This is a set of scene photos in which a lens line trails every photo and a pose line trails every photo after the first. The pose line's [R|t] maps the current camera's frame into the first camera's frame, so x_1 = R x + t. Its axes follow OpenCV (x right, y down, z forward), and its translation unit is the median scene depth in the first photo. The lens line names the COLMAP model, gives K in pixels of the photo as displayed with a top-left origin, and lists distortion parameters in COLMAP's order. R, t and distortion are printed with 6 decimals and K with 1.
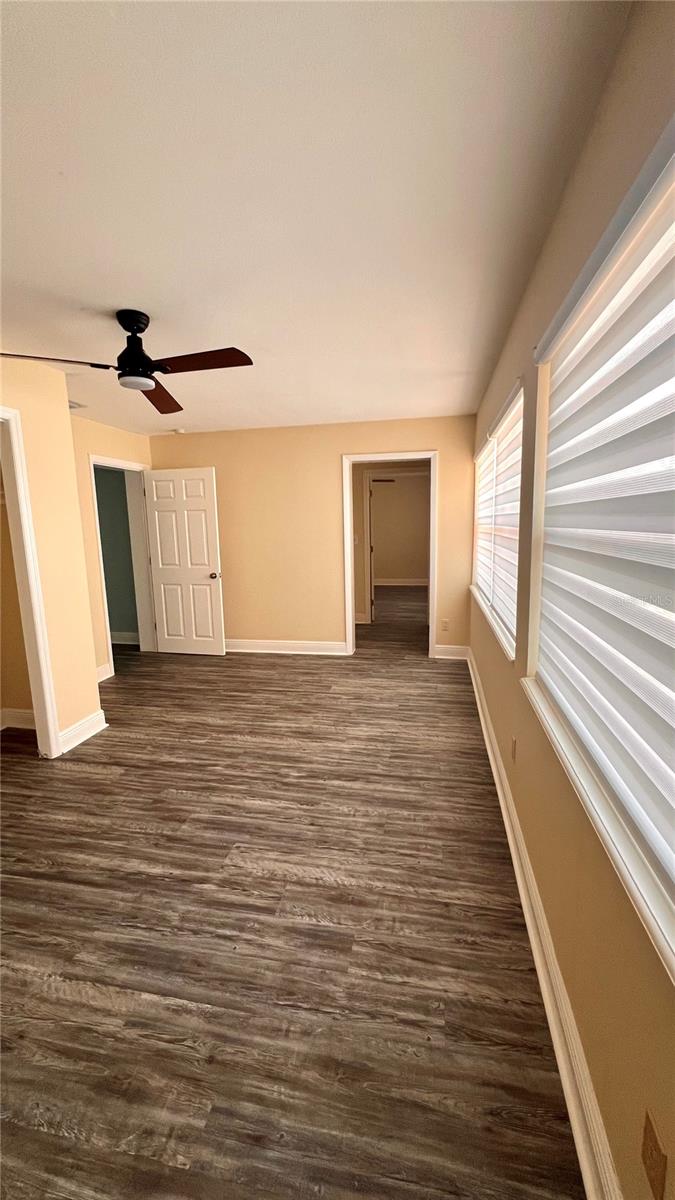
lens RADIAL K [[476.6, 0, 346.1], [0, 476.6, 595.4], [0, 0, 1]] dist [-0.004219, 0.000947]
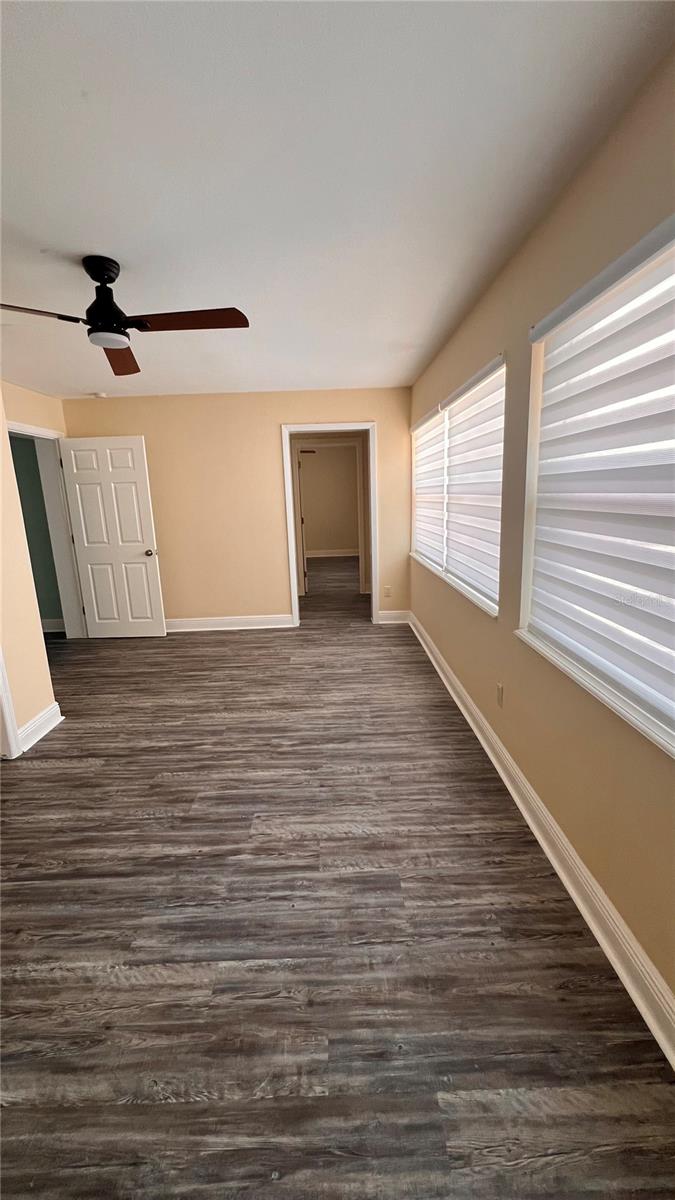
lens RADIAL K [[476.6, 0, 337.7], [0, 476.6, 595.7], [0, 0, 1]] dist [-0.004219, 0.000947]
pose [[0.977751, -0.056466, 0.202027, -0.253846], [0.044983, 0.997124, 0.060988, 0.005273], [-0.204890, -0.050543, 0.977479, -0.002560]]
